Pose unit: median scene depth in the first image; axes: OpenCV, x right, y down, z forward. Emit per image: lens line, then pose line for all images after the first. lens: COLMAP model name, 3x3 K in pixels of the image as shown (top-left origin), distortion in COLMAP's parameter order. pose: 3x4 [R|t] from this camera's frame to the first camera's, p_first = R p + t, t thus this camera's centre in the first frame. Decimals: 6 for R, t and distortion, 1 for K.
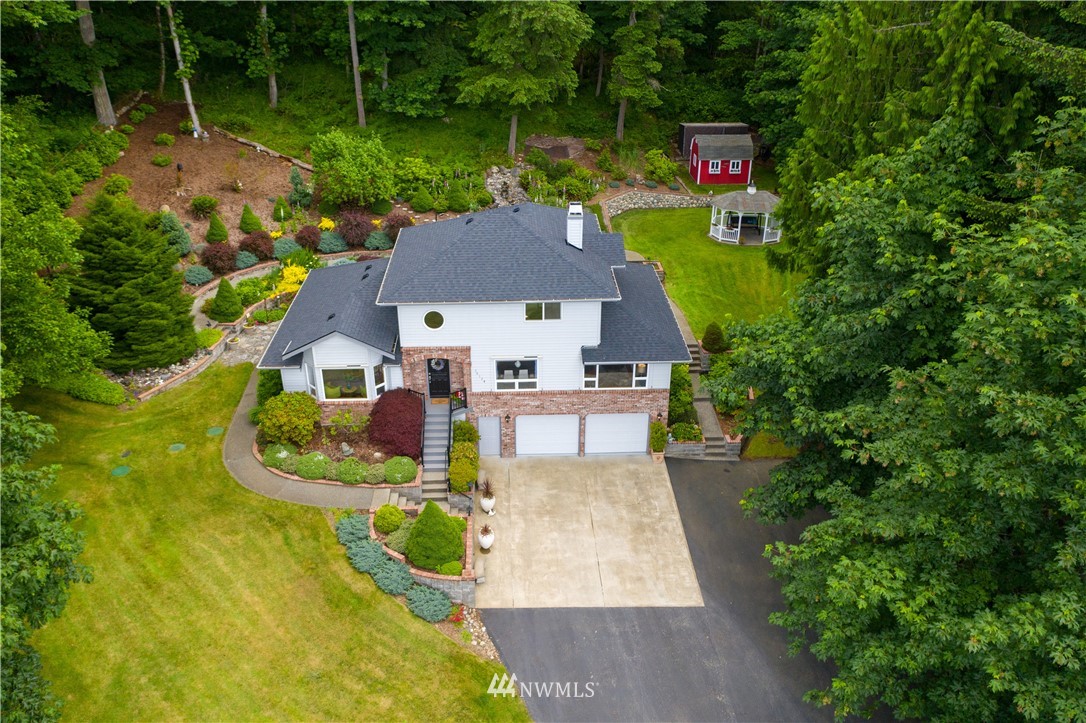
lens RADIAL K [[859.4, 0, 543.0], [0, 859.4, 361.5], [0, 0, 1]] dist [-0.002847, -0.001612]
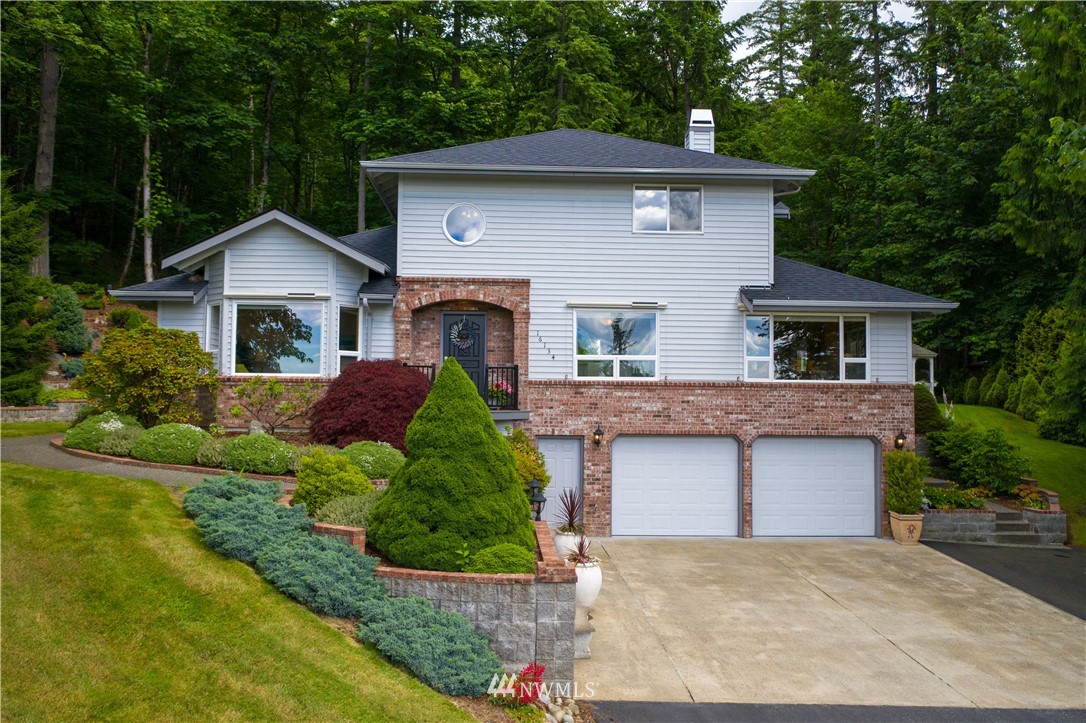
lens RADIAL K [[859.4, 0, 543.0], [0, 859.4, 361.5], [0, 0, 1]] dist [-0.002847, -0.001612]
pose [[0.999931, 0.009050, 0.007471, -0.077329], [-0.004001, 0.861364, -0.507972, 0.281864], [-0.011033, 0.507907, 0.861341, 0.553933]]
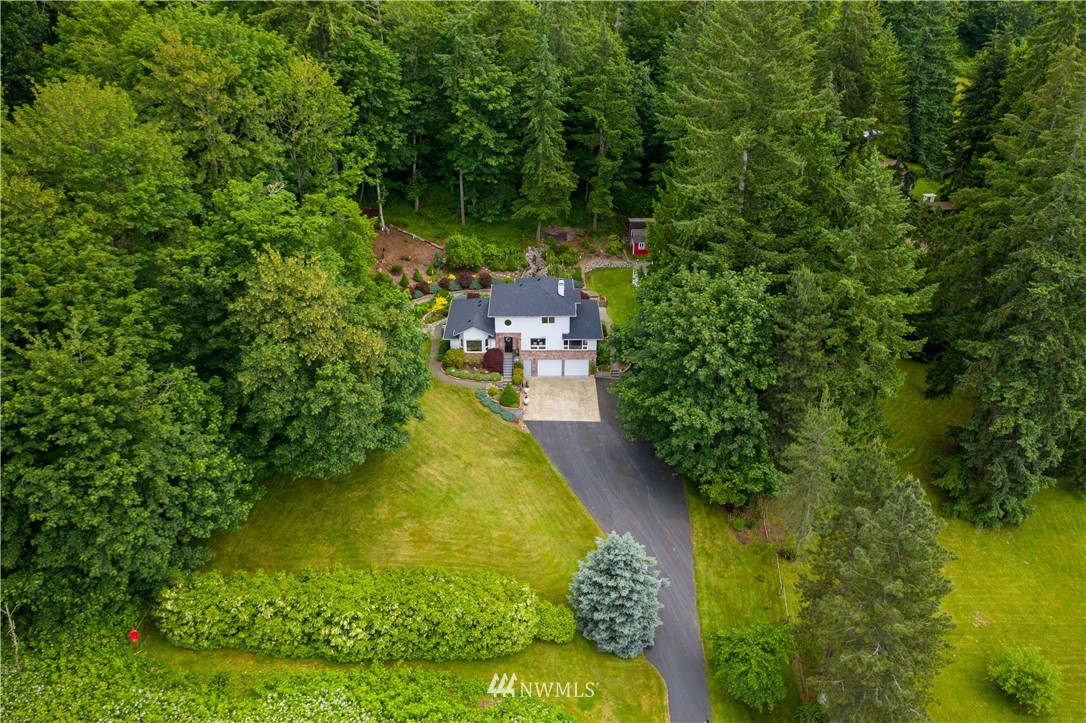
lens RADIAL K [[859.4, 0, 543.0], [0, 859.4, 361.5], [0, 0, 1]] dist [-0.002847, -0.001612]
pose [[0.999464, 0.016156, -0.028480, 0.059995], [-0.016194, 0.999868, -0.001118, 0.071950], [0.028458, 0.001578, 0.999594, -1.629036]]
